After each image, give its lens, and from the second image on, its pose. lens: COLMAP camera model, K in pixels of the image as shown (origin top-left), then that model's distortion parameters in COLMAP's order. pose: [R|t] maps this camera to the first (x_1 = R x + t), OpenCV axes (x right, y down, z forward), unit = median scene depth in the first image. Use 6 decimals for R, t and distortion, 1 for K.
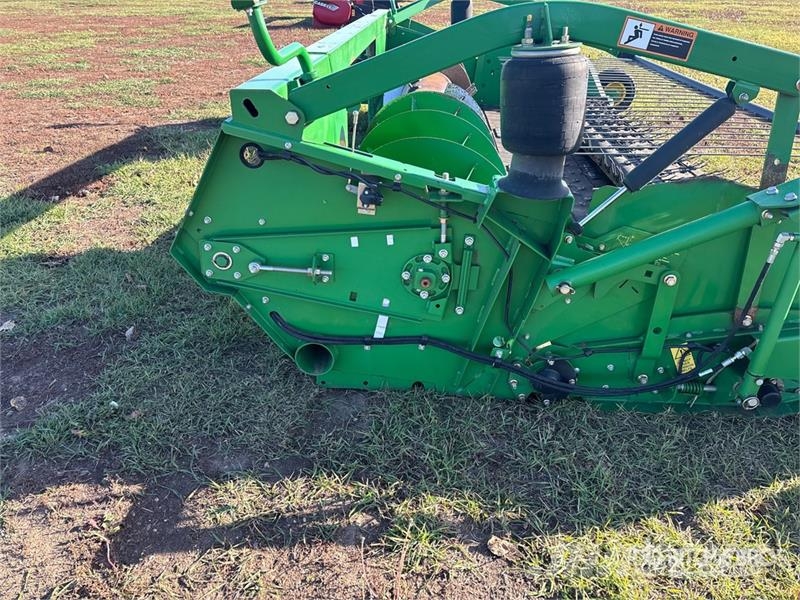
lens RADIAL K [[606.4, 0, 397.7], [0, 606.4, 299.8], [0, 0, 1]] dist [0.064679, -0.067561]
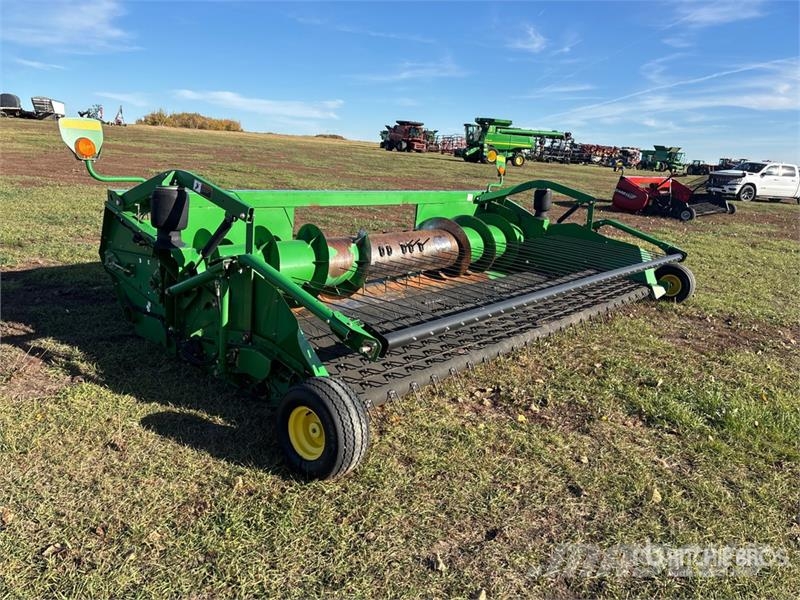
lens RADIAL K [[603.1, 0, 404.5], [0, 603.1, 303.7], [0, 0, 1]] dist [0.061205, -0.065946]
pose [[0.798681, 0.212555, -0.562964, 2.014145], [-0.347963, 0.926402, -0.143881, 0.034112], [0.490949, 0.310806, 0.813861, -0.297558]]
